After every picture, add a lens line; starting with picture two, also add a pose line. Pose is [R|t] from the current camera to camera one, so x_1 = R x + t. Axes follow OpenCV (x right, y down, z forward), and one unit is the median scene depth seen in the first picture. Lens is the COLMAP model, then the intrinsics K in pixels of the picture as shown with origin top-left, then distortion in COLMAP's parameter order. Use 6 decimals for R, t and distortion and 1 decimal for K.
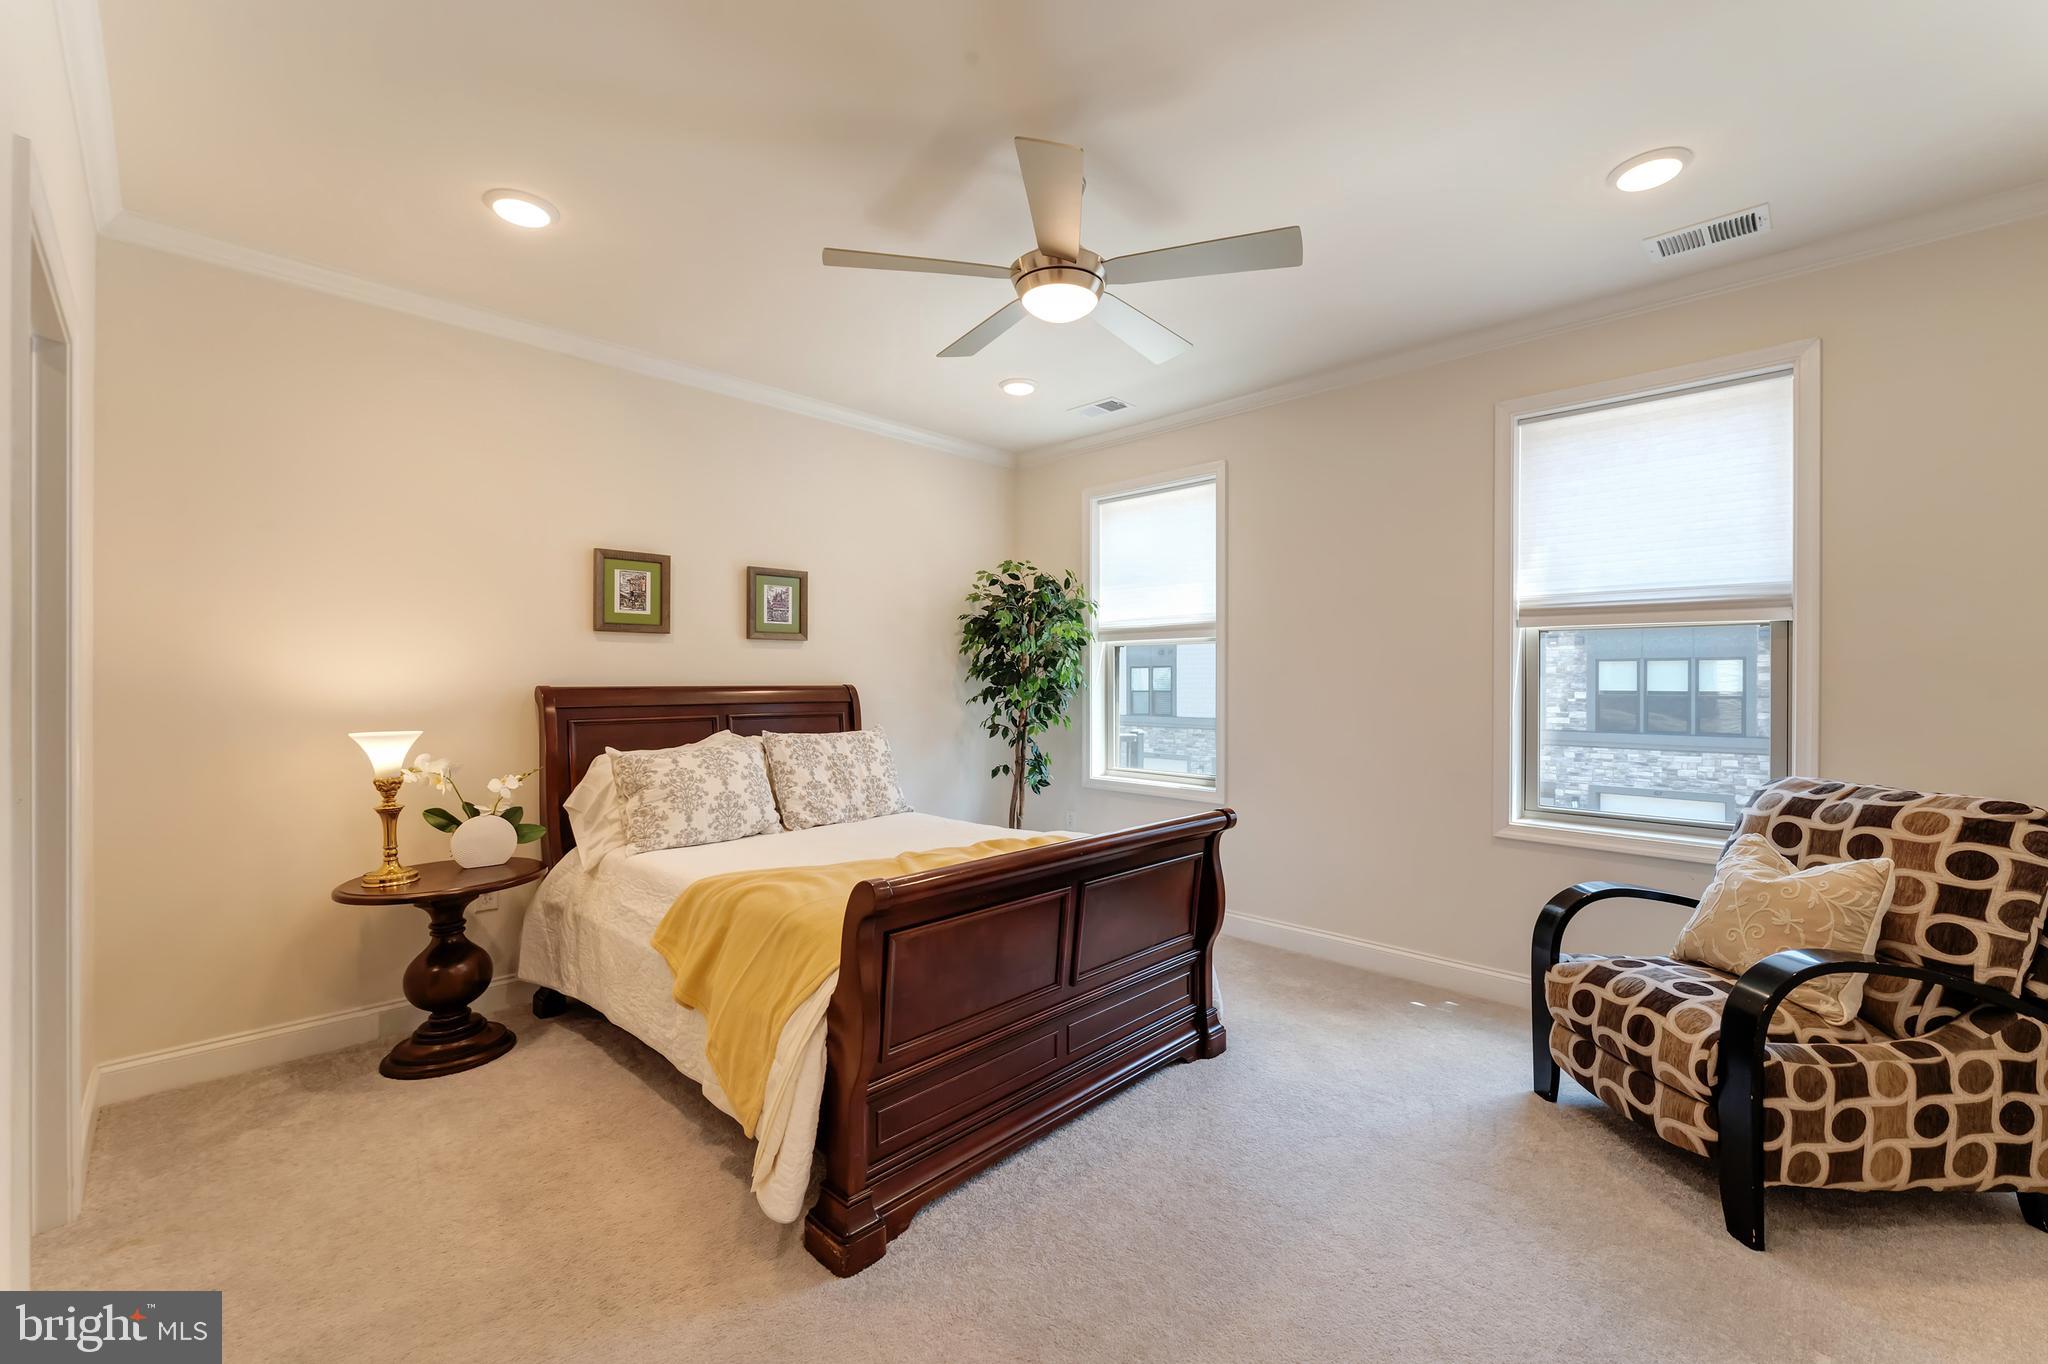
lens RADIAL K [[828.9, 0, 1026.9], [0, 828.9, 684.1], [0, 0, 1]] dist [0.000112, 0.000168]
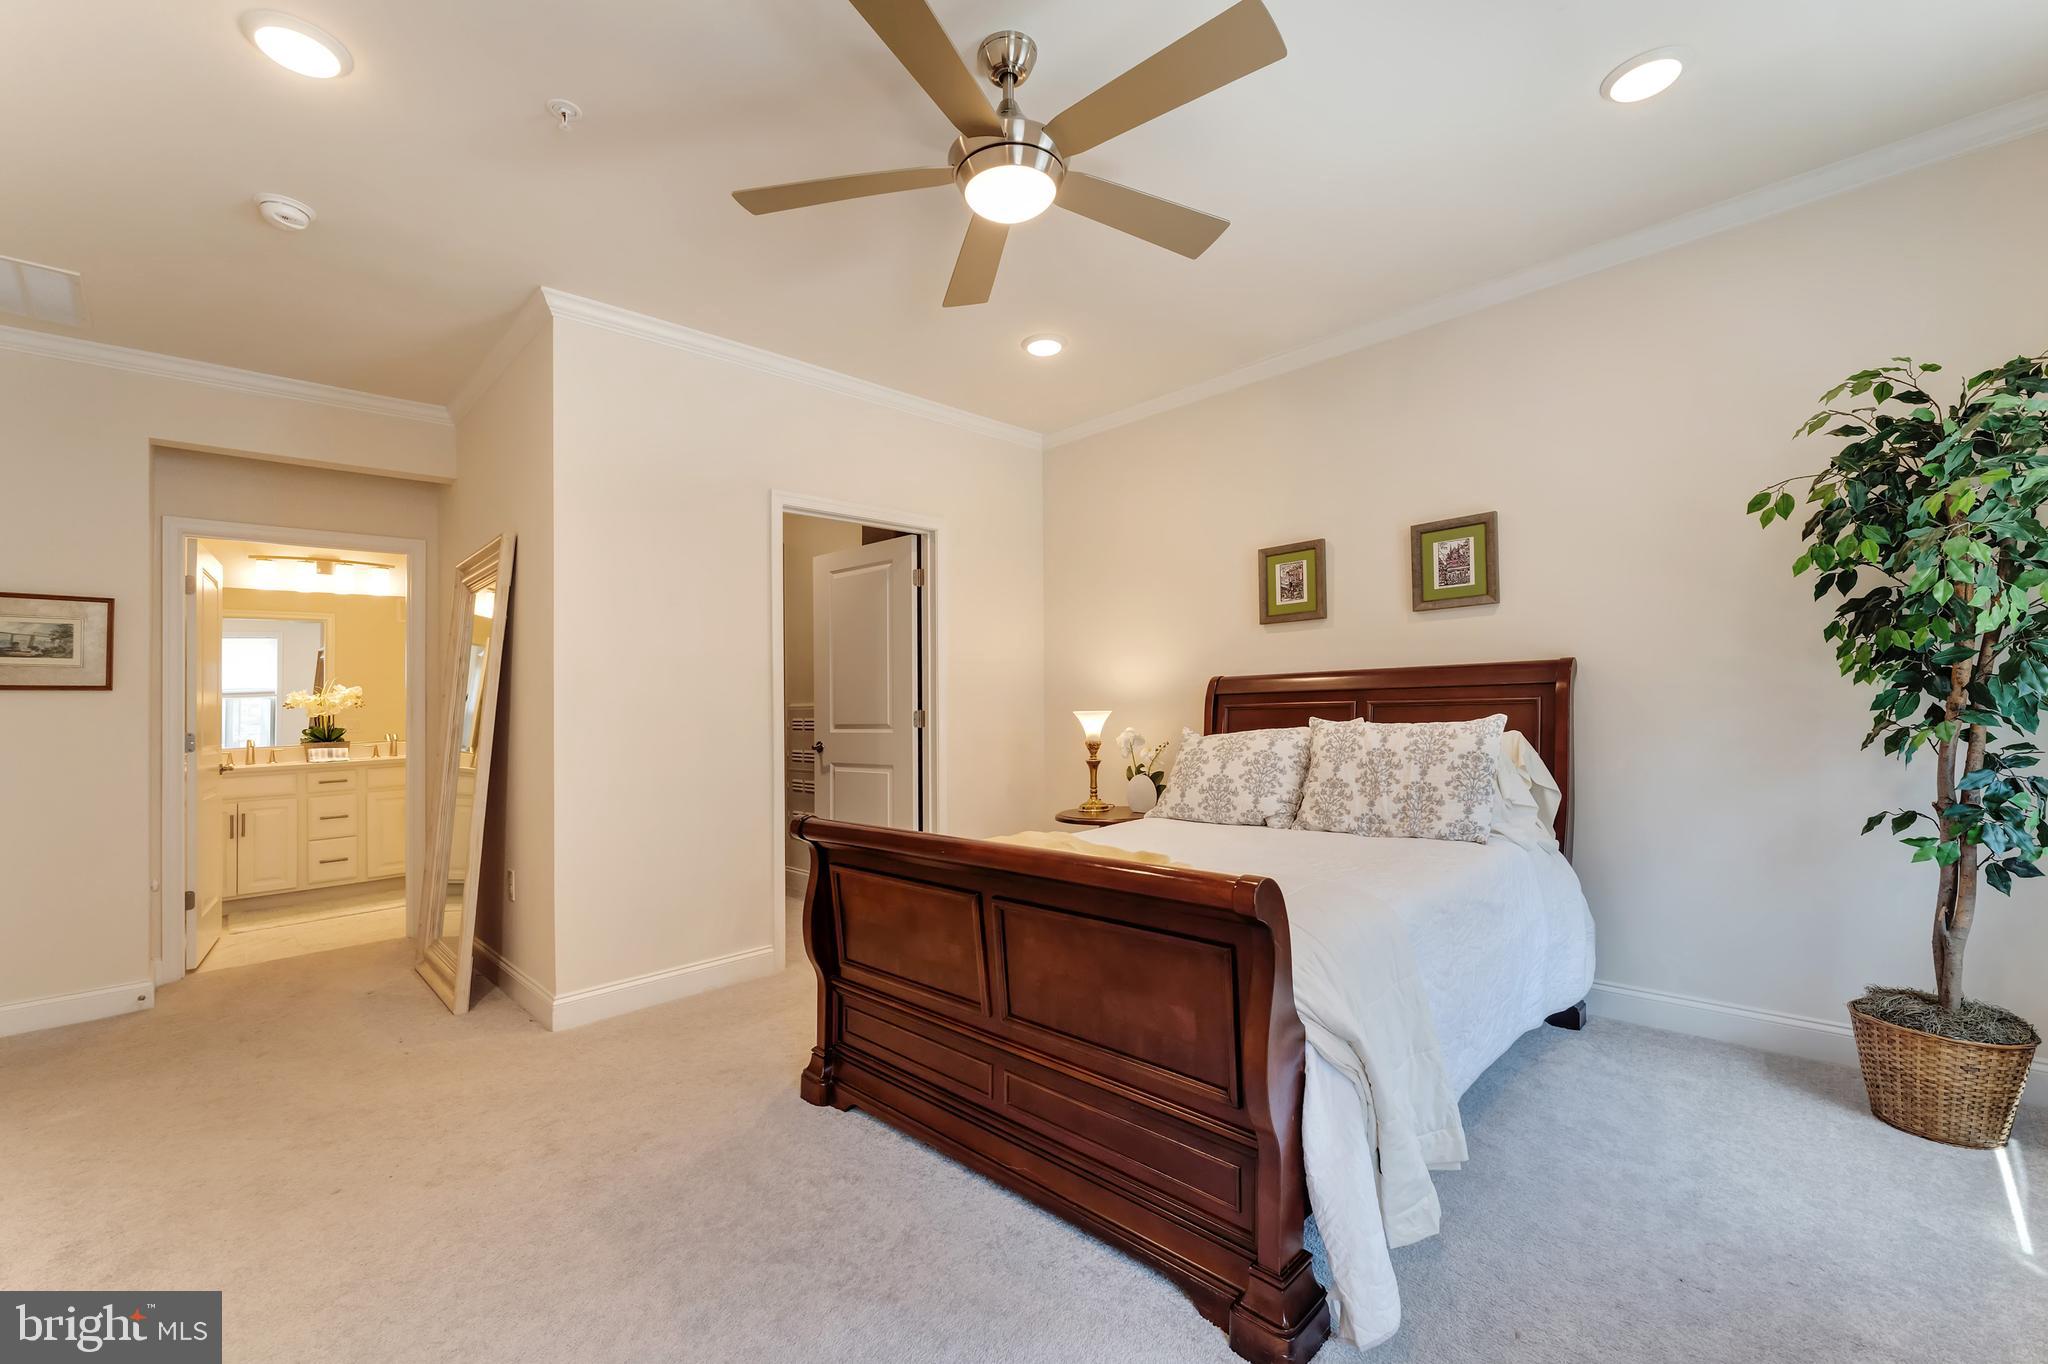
lens RADIAL K [[828.9, 0, 1026.9], [0, 828.9, 684.1], [0, 0, 1]] dist [0.000112, 0.000168]
pose [[-0.006155, -0.017403, -0.999830, 0.572241], [0.034733, 0.999242, -0.017606, 0.023675], [0.999378, -0.034836, -0.005546, 0.667838]]
